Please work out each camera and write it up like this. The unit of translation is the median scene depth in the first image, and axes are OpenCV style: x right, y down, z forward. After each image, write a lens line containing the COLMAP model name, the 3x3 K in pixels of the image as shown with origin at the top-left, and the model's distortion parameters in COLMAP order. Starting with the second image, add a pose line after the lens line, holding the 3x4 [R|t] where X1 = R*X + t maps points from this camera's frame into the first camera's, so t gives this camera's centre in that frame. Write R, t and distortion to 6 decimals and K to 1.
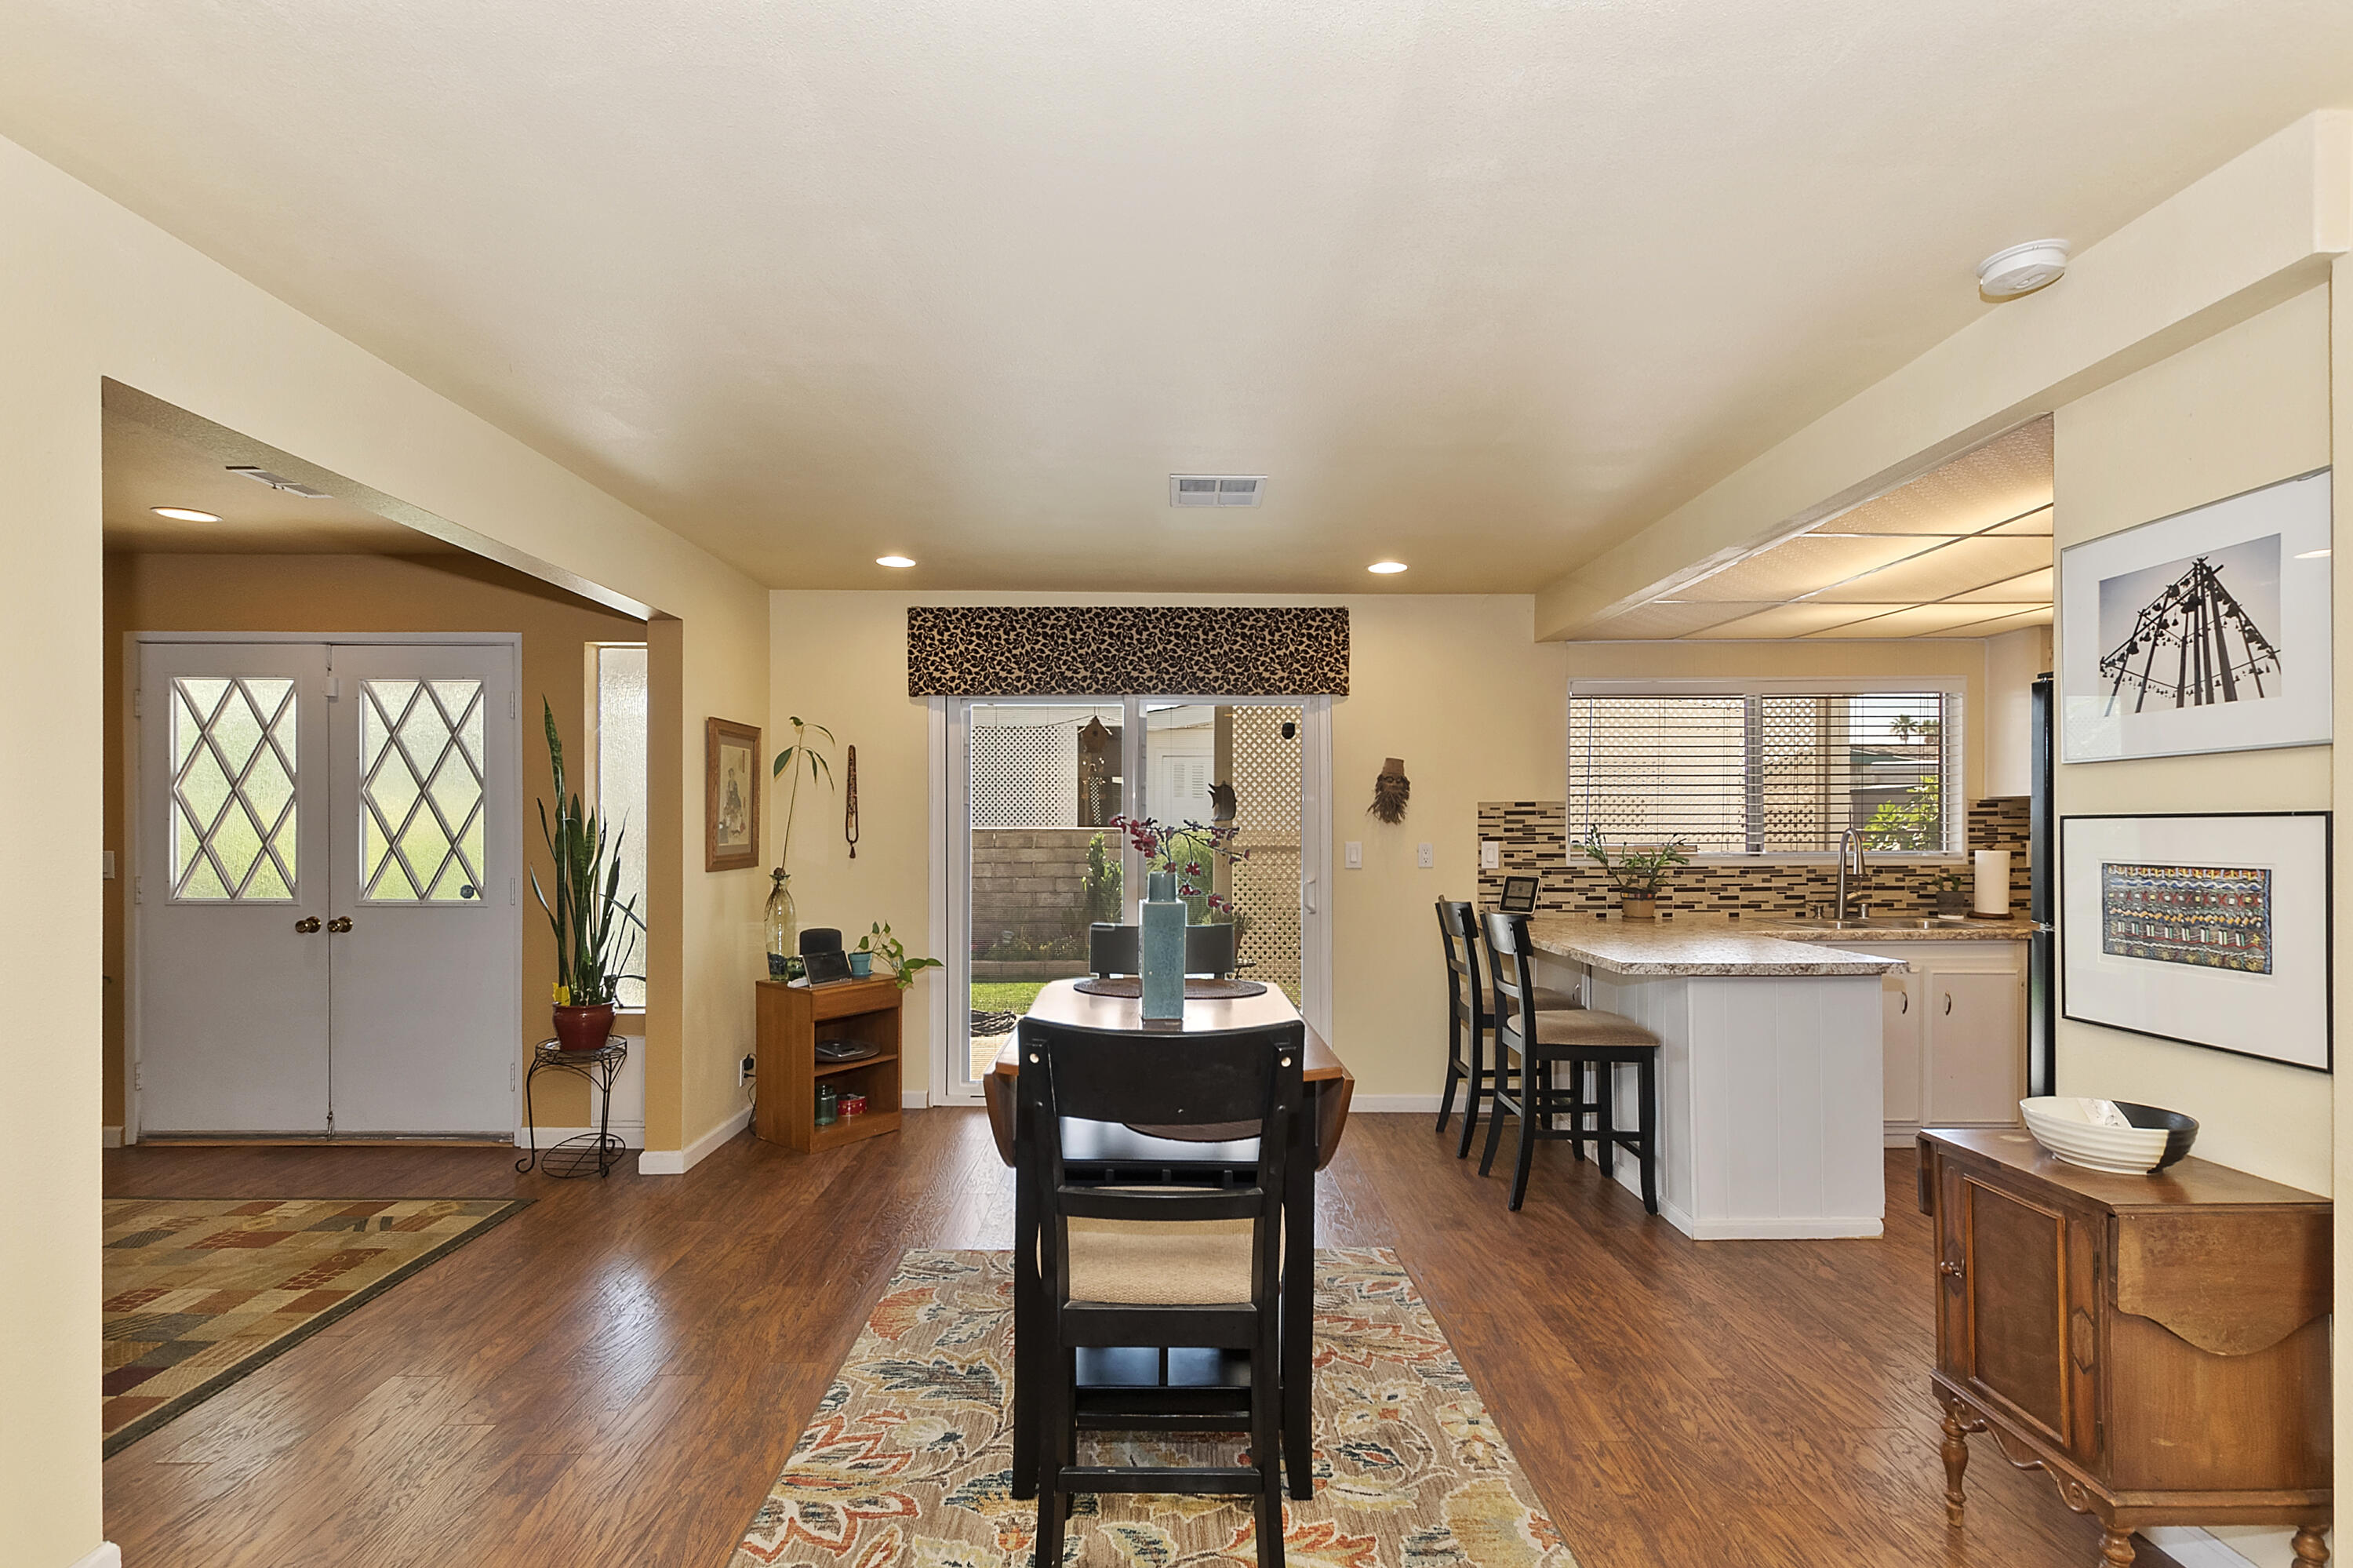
lens RADIAL K [[1078.2, 0, 1175.3], [0, 1078.2, 823.1], [0, 0, 1]] dist [0.003791, -0.003273]
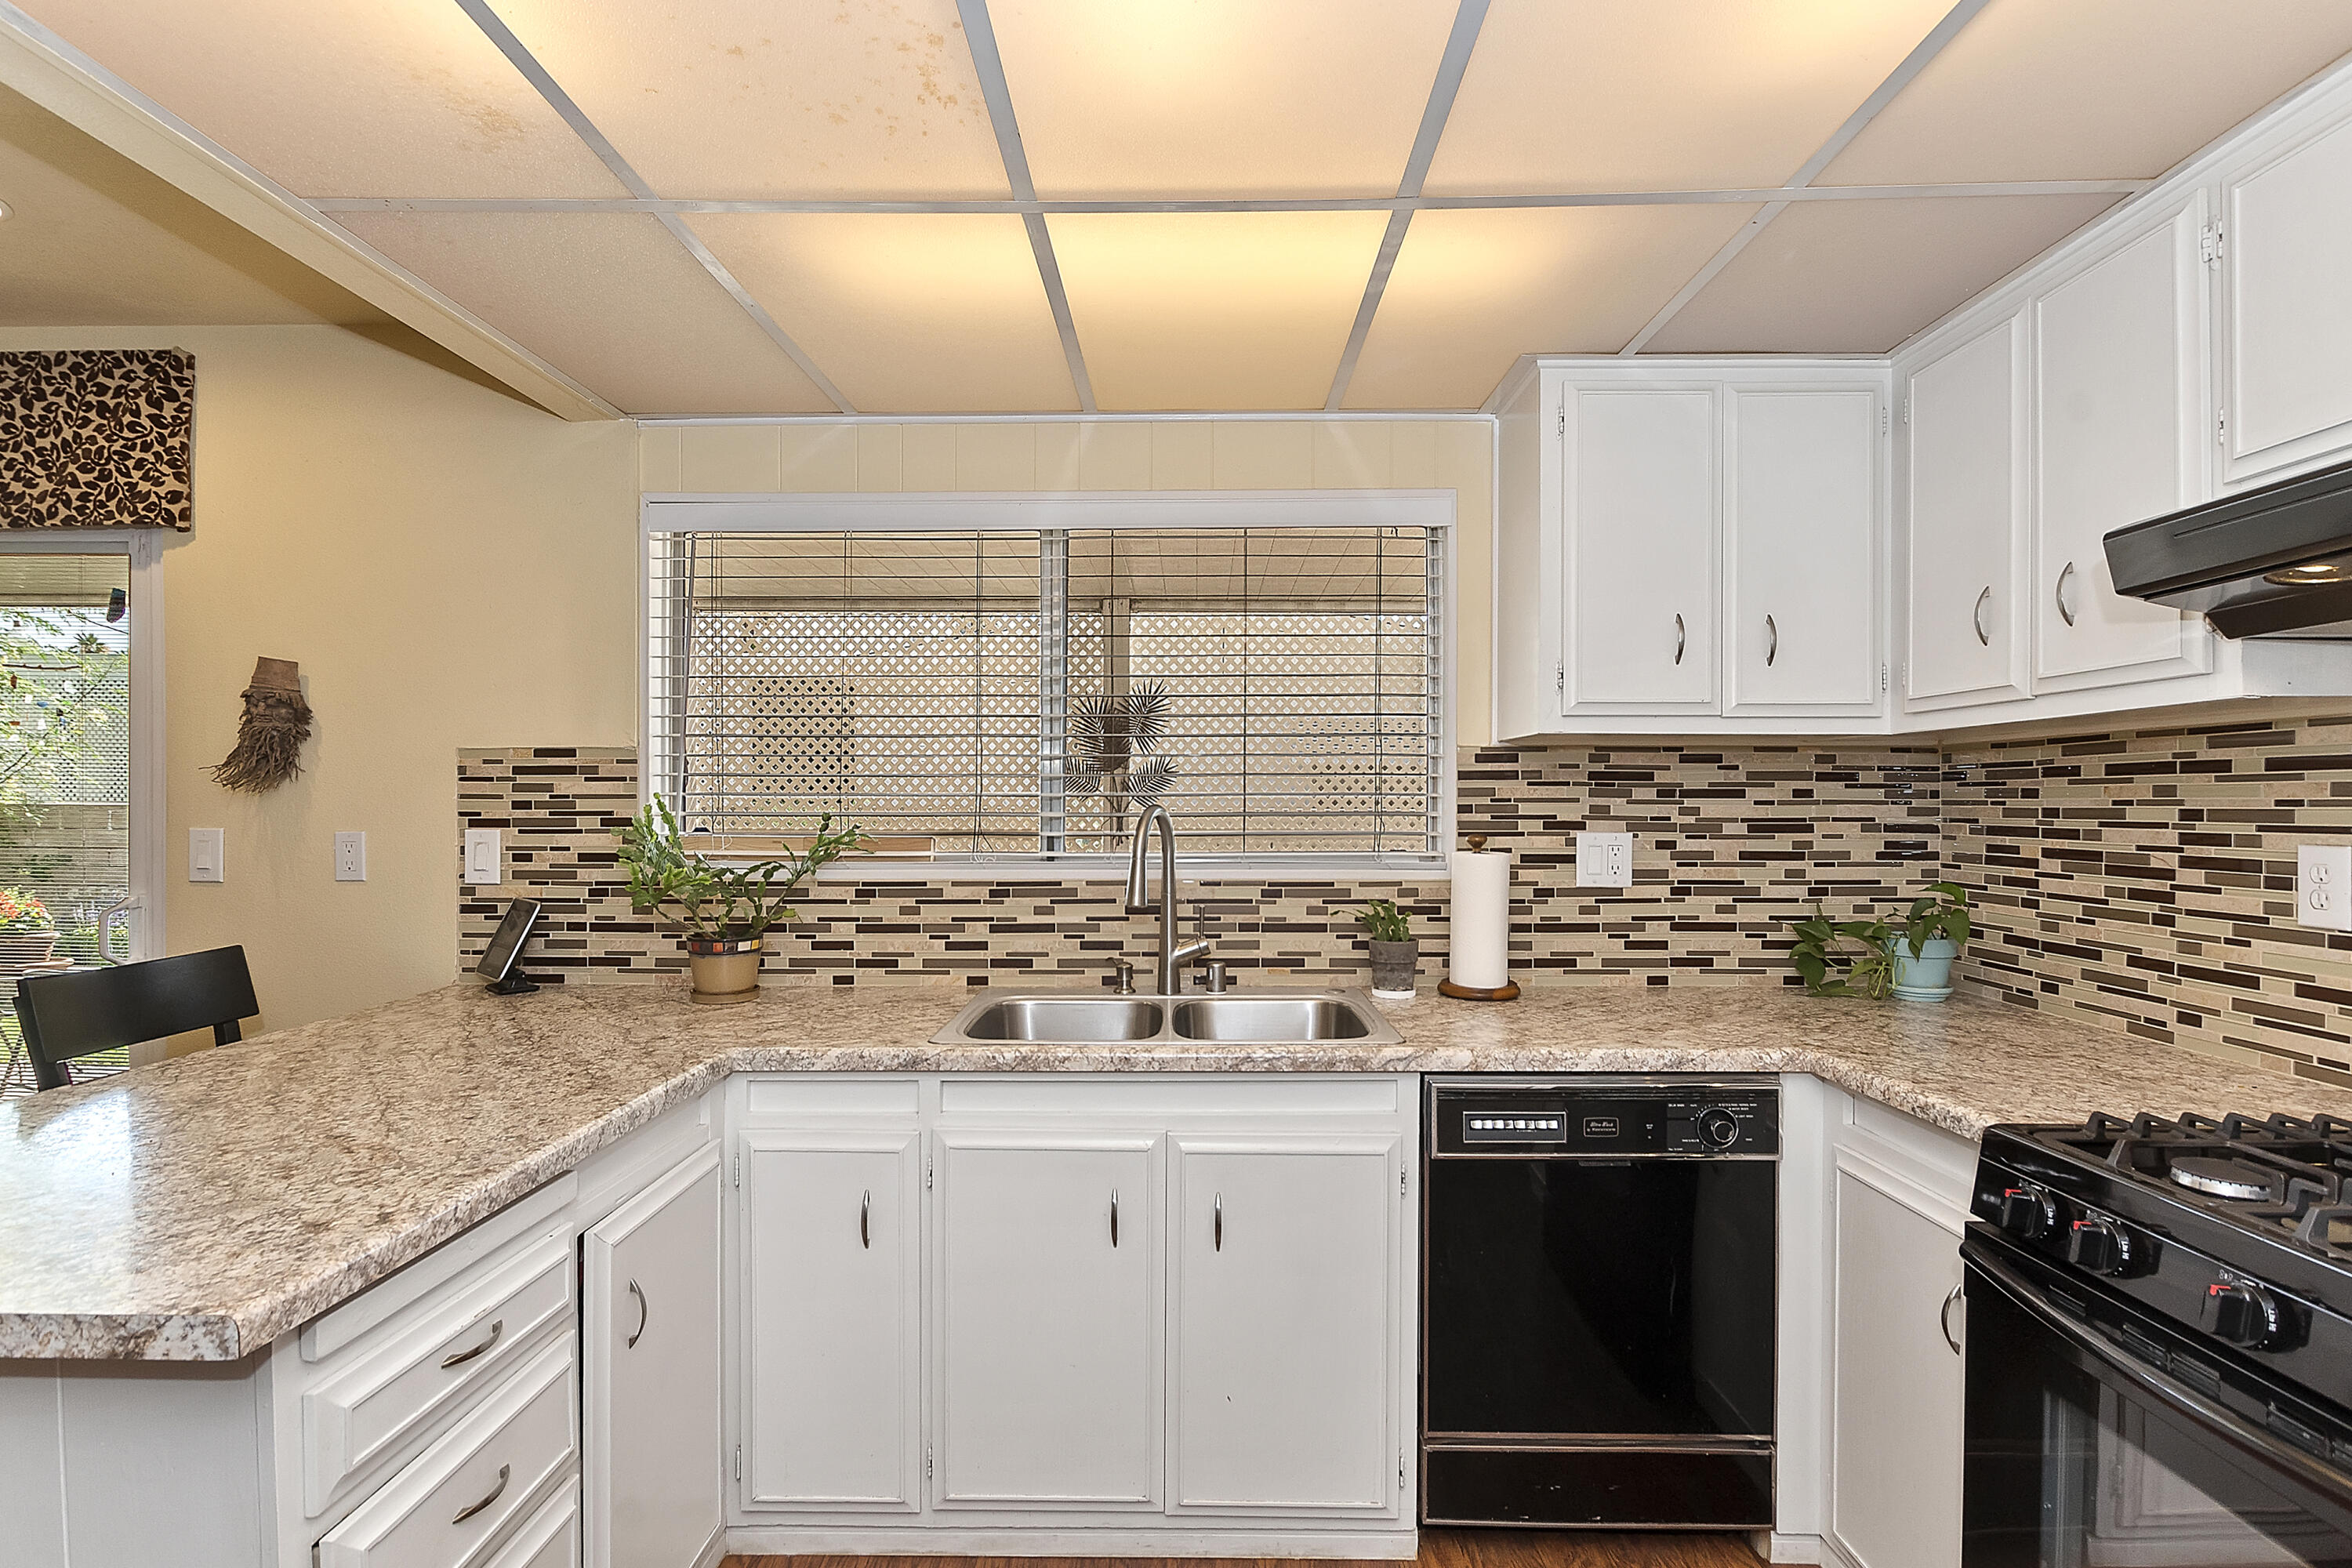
lens RADIAL K [[1077.7, 0, 1179.1], [0, 1077.7, 790.1], [0, 0, 1]] dist [0.003791, -0.003273]
pose [[0.999897, 0.003929, -0.013785, 0.708096], [-0.004061, 0.999946, -0.009522, 0.003388], [0.013746, 0.009577, 0.999860, 0.587096]]
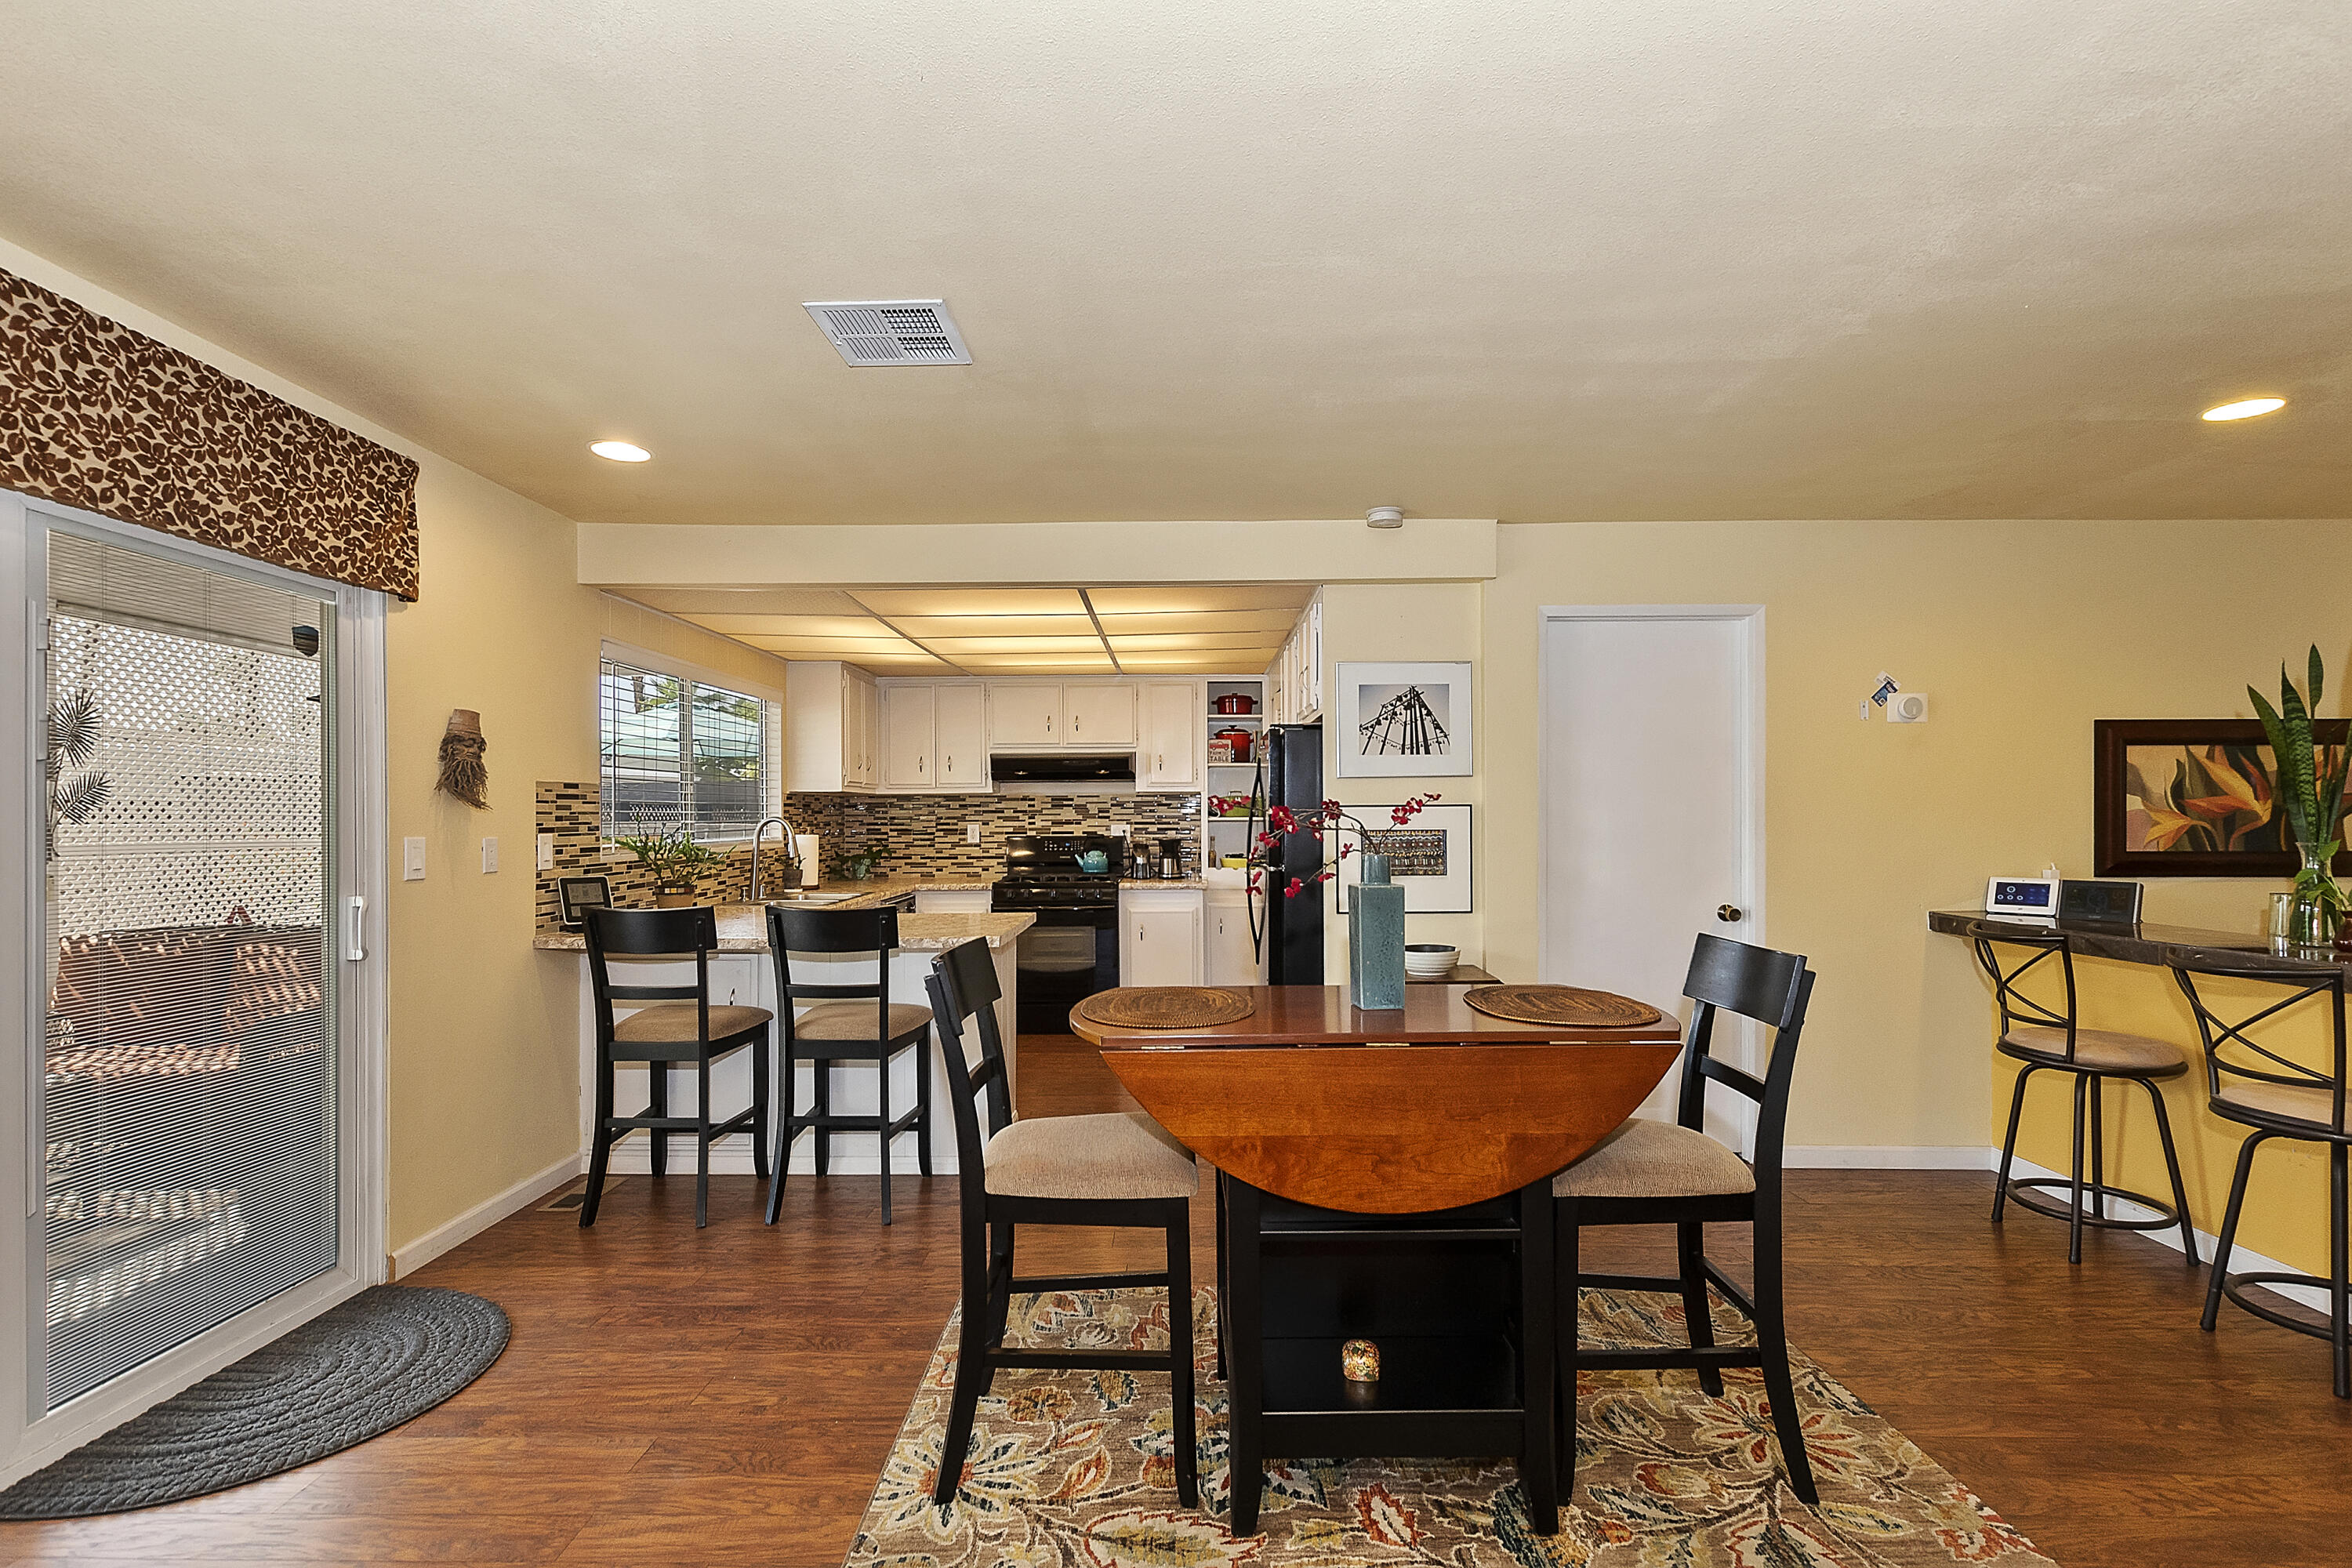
lens RADIAL K [[1077.7, 0, 1156.0], [0, 1077.7, 816.7], [0, 0, 1]] dist [0.003791, -0.003273]
pose [[0.016605, 0.001765, 0.999861, -0.520961], [0.000098, 0.999998, -0.001767, 0.007524], [-0.999862, 0.000127, 0.016605, 0.645318]]
